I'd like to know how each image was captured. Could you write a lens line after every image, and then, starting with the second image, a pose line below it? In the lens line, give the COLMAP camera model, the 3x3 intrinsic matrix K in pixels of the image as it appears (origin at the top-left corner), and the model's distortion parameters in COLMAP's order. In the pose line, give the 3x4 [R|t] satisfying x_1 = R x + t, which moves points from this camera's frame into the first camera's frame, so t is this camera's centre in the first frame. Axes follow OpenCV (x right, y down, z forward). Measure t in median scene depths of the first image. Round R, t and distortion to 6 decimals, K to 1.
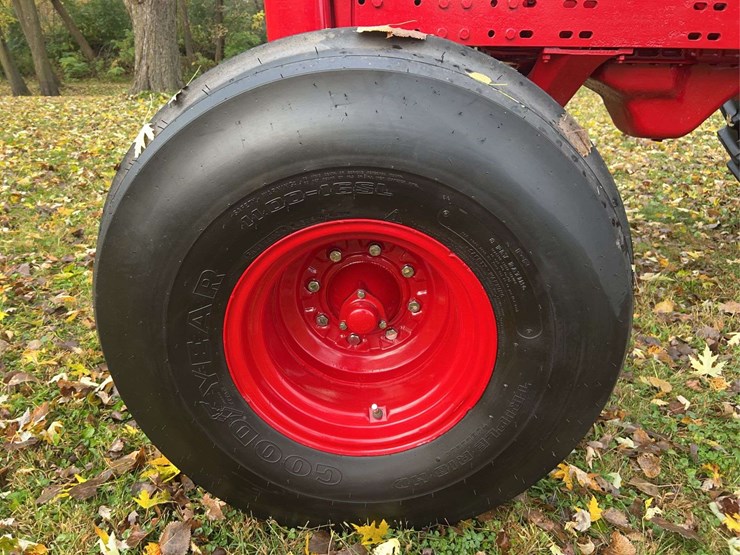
lens RADIAL K [[561.8, 0, 366.2], [0, 561.8, 280.3], [0, 0, 1]] dist [0.062527, -0.081761]
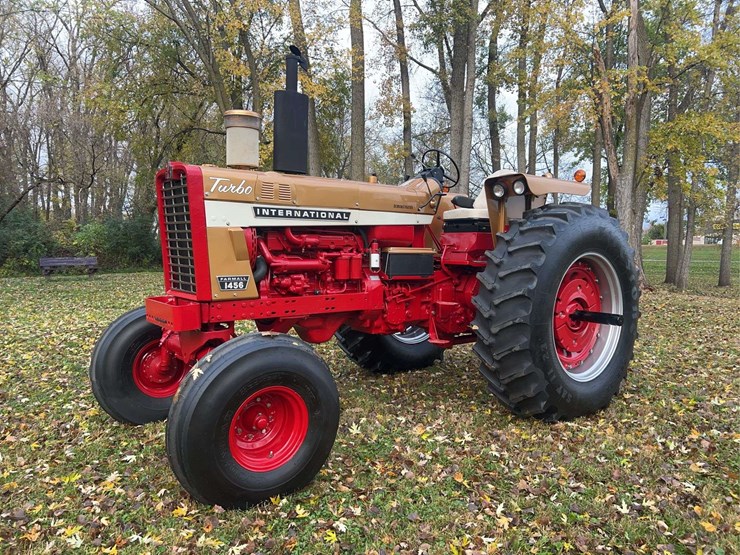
lens RADIAL K [[555.8, 0, 368.9], [0, 555.8, 277.9], [0, 0, 1]] dist [0.089269, -0.099929]
pose [[0.791966, -0.042141, 0.609110, -0.398137], [0.228310, 0.945684, -0.231424, 0.047639], [-0.566273, 0.322346, 0.758570, -0.539430]]
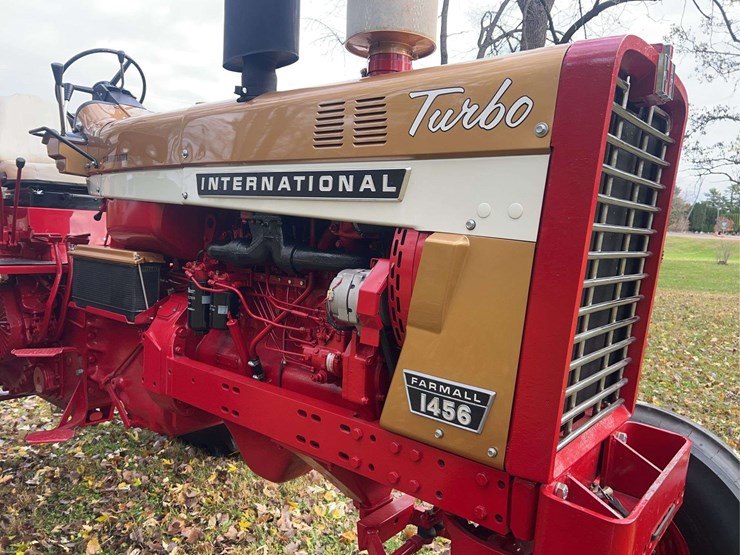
lens RADIAL K [[555.8, 0, 368.9], [0, 555.8, 277.9], [0, 0, 1]] dist [0.089269, -0.099929]
pose [[0.766723, 0.090228, -0.635605, 0.516891], [-0.265572, 0.945965, -0.186070, -0.232525], [0.584472, 0.311463, 0.749255, 0.083400]]
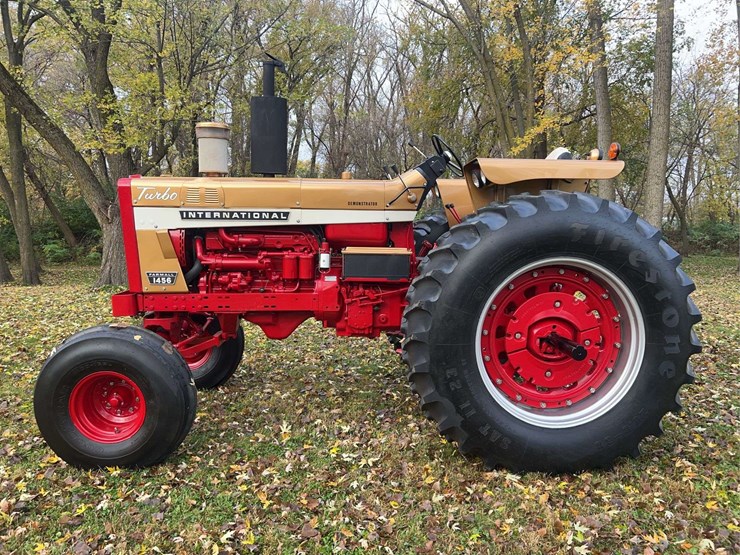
lens RADIAL K [[559.3, 0, 369.1], [0, 559.3, 276.7], [0, 0, 1]] dist [0.051500, -0.065202]
pose [[0.998532, -0.010627, 0.053112, 0.407366], [0.025642, 0.956469, -0.290705, 0.113184], [-0.047711, 0.291640, 0.955338, -0.765576]]
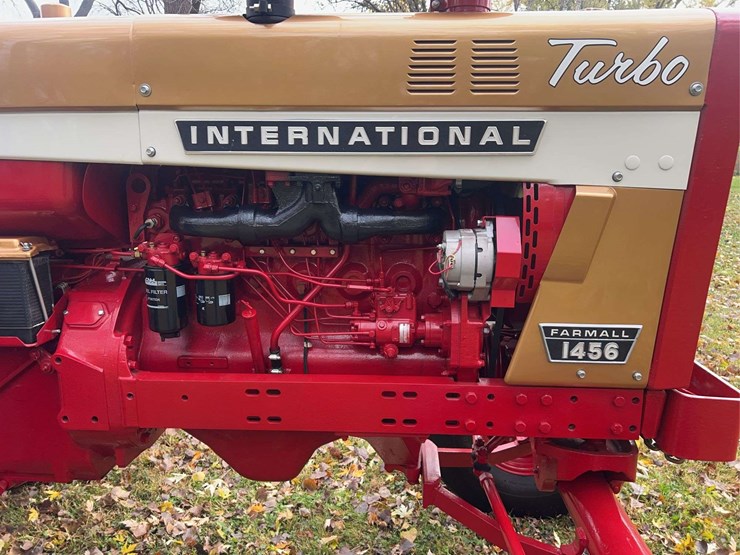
lens RADIAL K [[559.3, 0, 369.1], [0, 559.3, 276.7], [0, 0, 1]] dist [0.051500, -0.065202]
pose [[0.997935, 0.006014, -0.063954, 0.219070], [-0.015375, 0.989031, -0.146904, -0.224016], [0.062369, 0.147584, 0.987081, 0.009151]]
